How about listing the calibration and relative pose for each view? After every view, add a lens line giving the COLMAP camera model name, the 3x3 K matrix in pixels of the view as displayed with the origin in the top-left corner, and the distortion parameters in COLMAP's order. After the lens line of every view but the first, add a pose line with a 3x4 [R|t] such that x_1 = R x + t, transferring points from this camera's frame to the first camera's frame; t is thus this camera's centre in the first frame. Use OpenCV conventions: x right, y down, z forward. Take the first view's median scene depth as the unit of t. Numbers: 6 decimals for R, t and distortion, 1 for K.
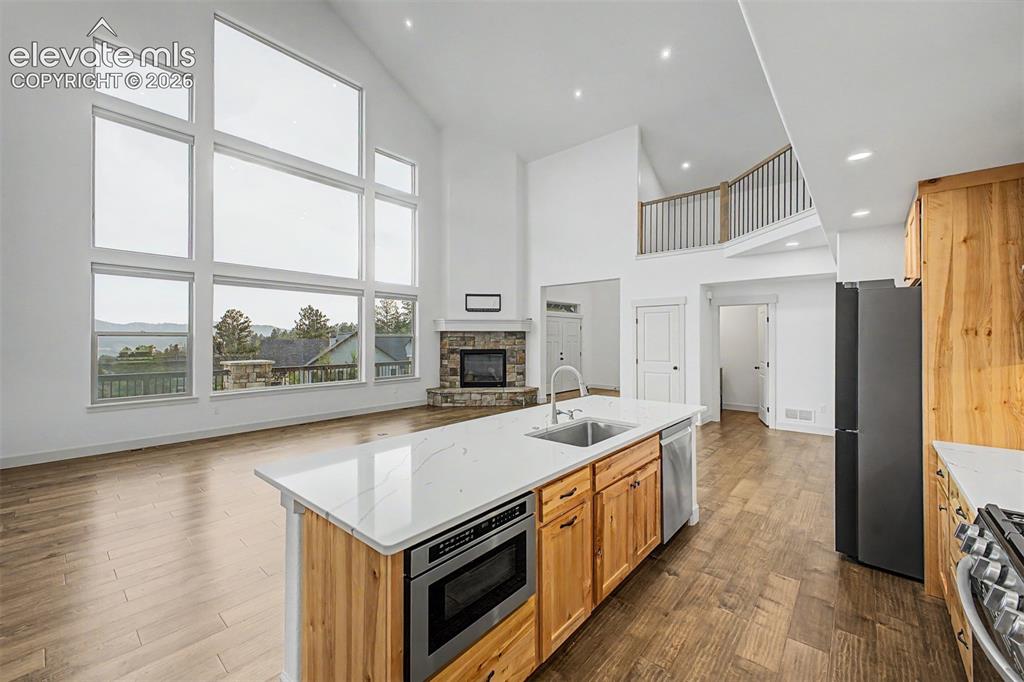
lens RADIAL K [[404.0, 0, 516.9], [0, 404.0, 340.3], [0, 0, 1]] dist [0.007293, -0.001954]
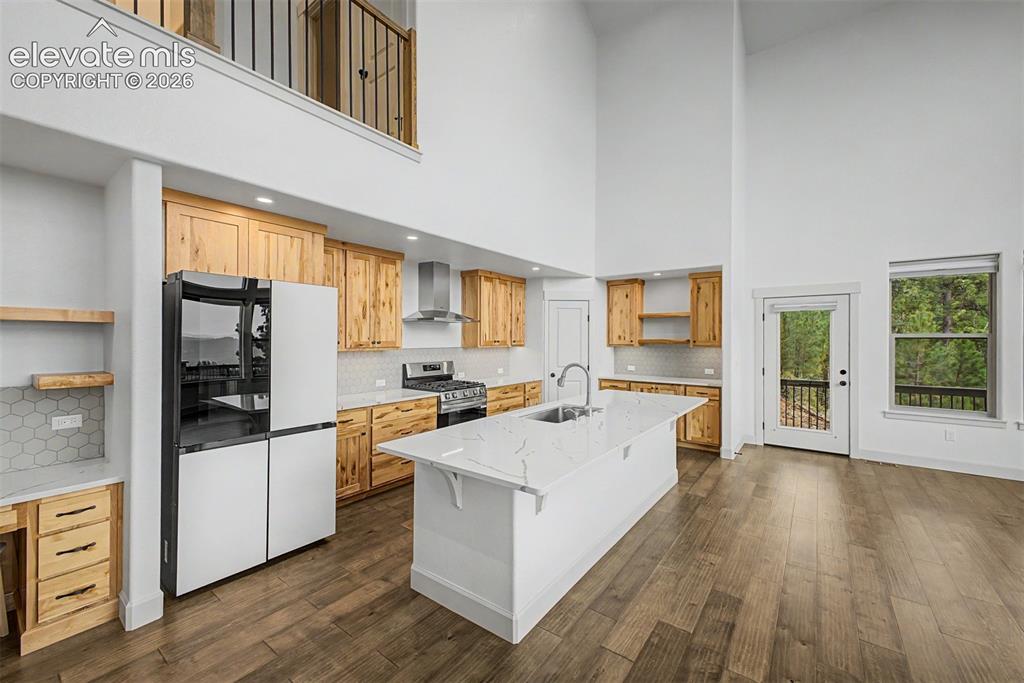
lens RADIAL K [[404.0, 0, 514.3], [0, 404.0, 338.0], [0, 0, 1]] dist [0.007293, -0.001954]
pose [[-0.996710, -0.005208, -0.080879, 0.124329], [-0.005397, 0.999983, 0.002120, -0.003667], [0.080867, 0.002549, -0.996722, 0.672575]]
